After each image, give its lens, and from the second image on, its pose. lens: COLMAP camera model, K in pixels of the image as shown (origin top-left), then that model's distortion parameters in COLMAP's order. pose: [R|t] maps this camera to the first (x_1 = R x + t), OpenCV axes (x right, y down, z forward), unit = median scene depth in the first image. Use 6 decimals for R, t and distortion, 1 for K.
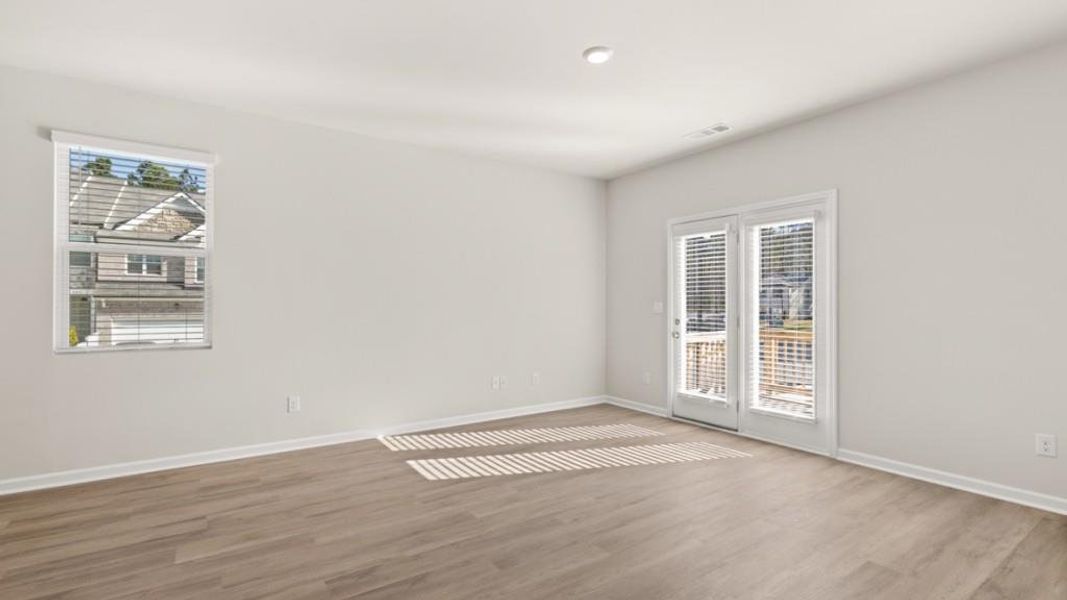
lens RADIAL K [[481.1, 0, 540.2], [0, 481.1, 293.0], [0, 0, 1]] dist [-0.004770, 0.000971]
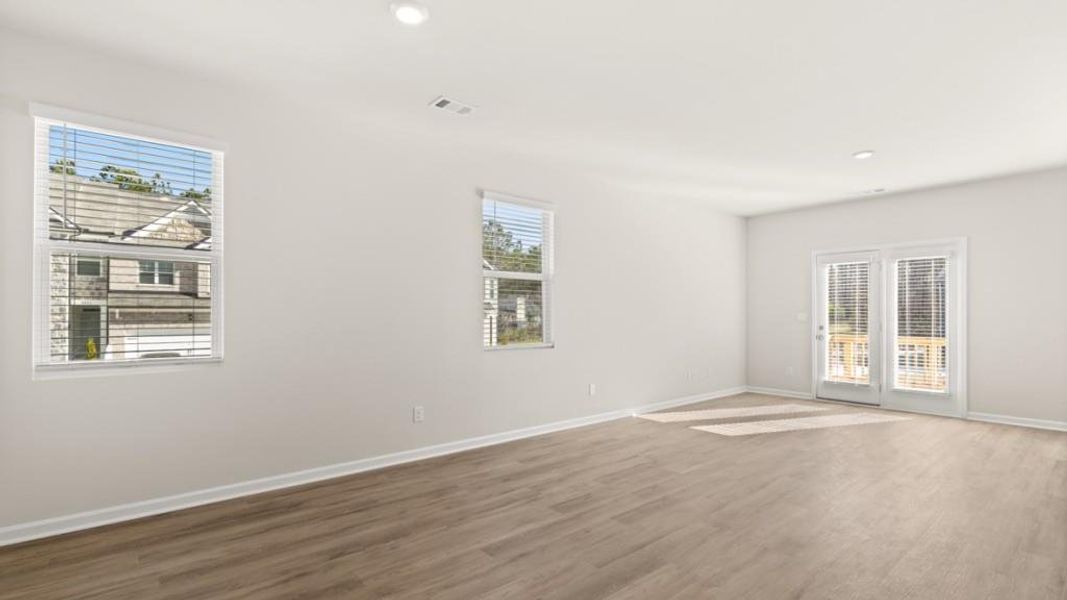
lens RADIAL K [[481.1, 0, 540.3], [0, 481.1, 305.7], [0, 0, 1]] dist [-0.004770, 0.000971]
pose [[0.995240, 0.000282, 0.097456, -0.142614], [-0.000877, 0.999981, 0.006065, -0.002051], [-0.097453, -0.006122, 0.995221, -0.058659]]
